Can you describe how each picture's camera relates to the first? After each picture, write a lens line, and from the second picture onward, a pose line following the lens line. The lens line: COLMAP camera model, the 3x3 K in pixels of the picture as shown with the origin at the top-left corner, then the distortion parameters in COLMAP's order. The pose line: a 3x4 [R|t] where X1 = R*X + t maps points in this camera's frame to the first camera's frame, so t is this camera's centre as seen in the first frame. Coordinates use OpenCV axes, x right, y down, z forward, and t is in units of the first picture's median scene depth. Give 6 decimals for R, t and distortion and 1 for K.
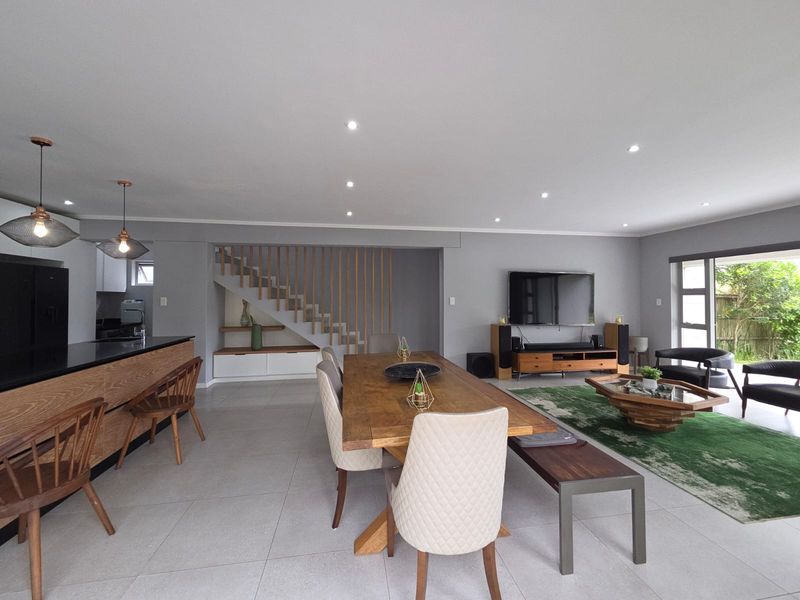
lens RADIAL K [[327.3, 0, 400.1], [0, 327.3, 292.8], [0, 0, 1]] dist [0.000984, 0.000031]
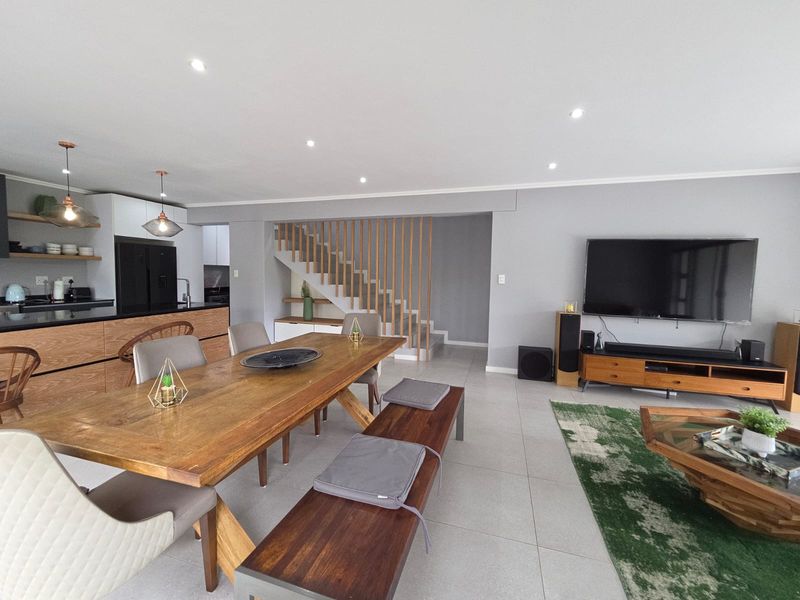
lens RADIAL K [[327.3, 0, 400.1], [0, 327.3, 292.8], [0, 0, 1]] dist [0.000984, 0.000031]
pose [[0.896086, 0.041388, -0.441947, 0.327970], [-0.011250, 0.997441, 0.070600, 0.005471], [0.443738, -0.058292, 0.894258, 0.198354]]
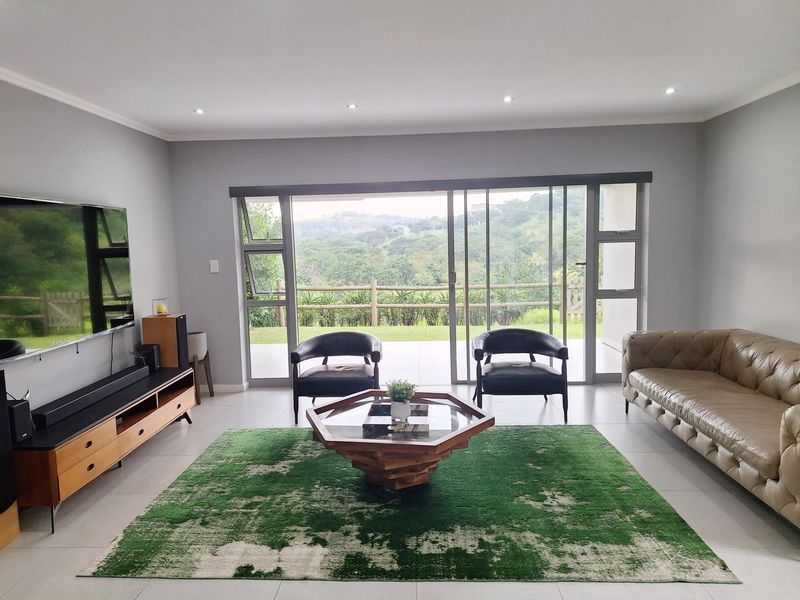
lens RADIAL K [[552.9, 0, 396.4], [0, 552.9, 317.9], [0, 0, 1]] dist [0.039800, -0.048822]
pose [[0.223101, -0.146530, 0.963719, -0.080640], [0.013287, 0.989003, 0.147298, -0.021930], [-0.974705, -0.020057, 0.222594, 0.574711]]
